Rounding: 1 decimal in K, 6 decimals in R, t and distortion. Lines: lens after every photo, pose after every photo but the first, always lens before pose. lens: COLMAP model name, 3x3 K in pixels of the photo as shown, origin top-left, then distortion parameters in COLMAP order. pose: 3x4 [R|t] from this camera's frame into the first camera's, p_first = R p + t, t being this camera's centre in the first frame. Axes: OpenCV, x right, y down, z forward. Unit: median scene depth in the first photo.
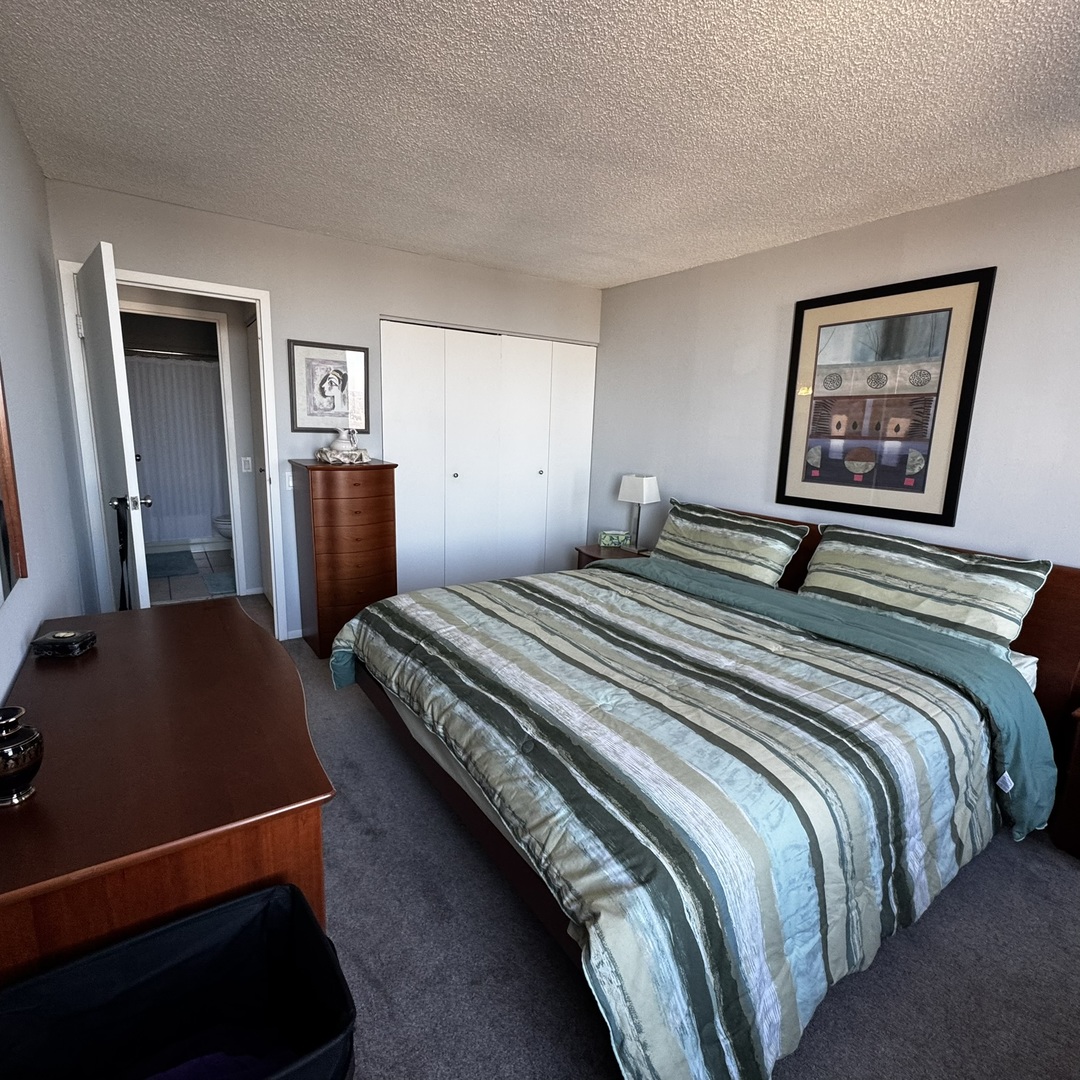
lens RADIAL K [[589.8, 0, 540.4], [0, 589.8, 540.3], [0, 0, 1]] dist [-0.000921, -0.002710]
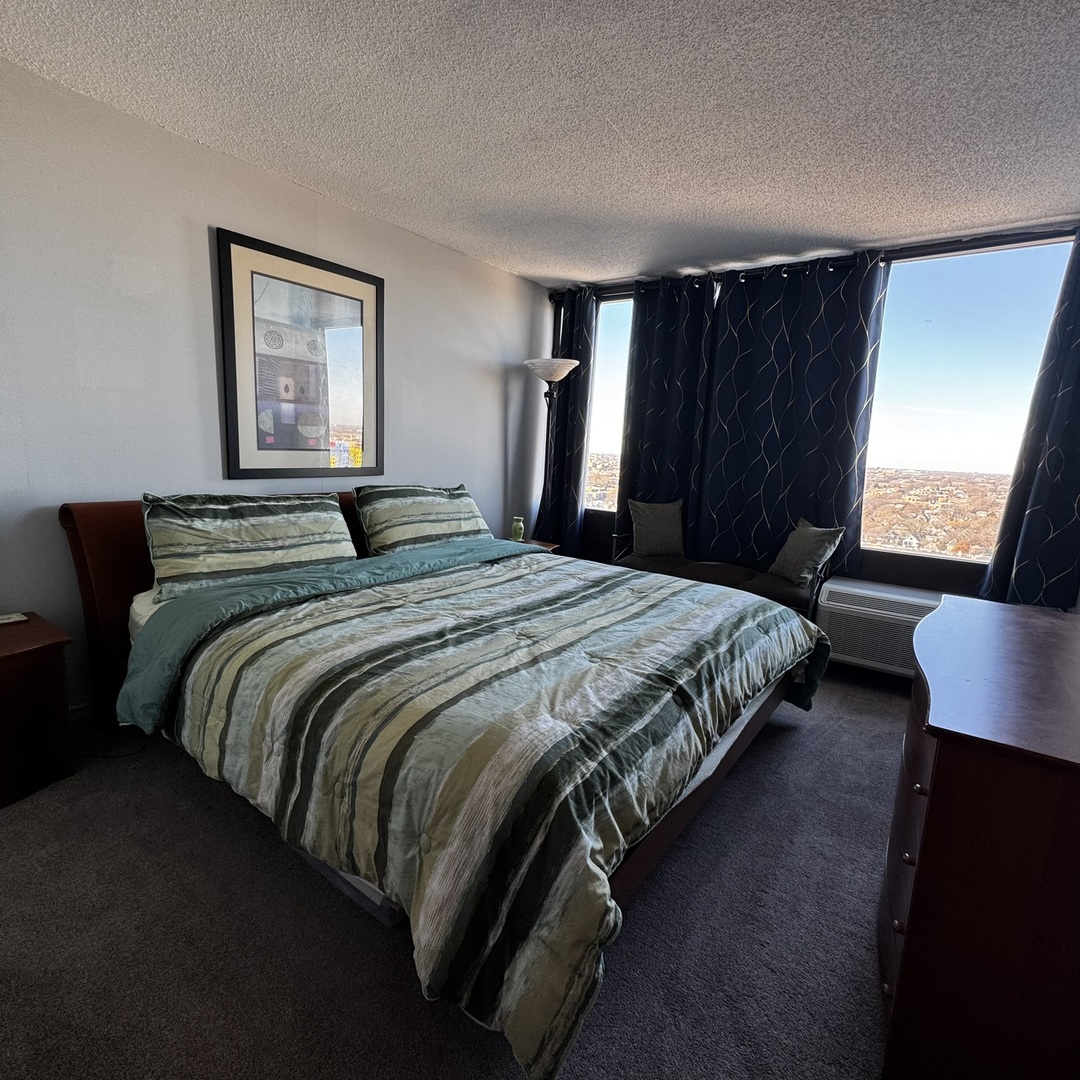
lens RADIAL K [[589.8, 0, 538.5], [0, 589.8, 540.2], [0, 0, 1]] dist [-0.000921, -0.002710]
pose [[-0.356667, -0.198555, 0.912888, -0.639633], [0.120737, 0.959163, 0.255792, -0.174492], [-0.926397, 0.201452, -0.318129, 1.105439]]
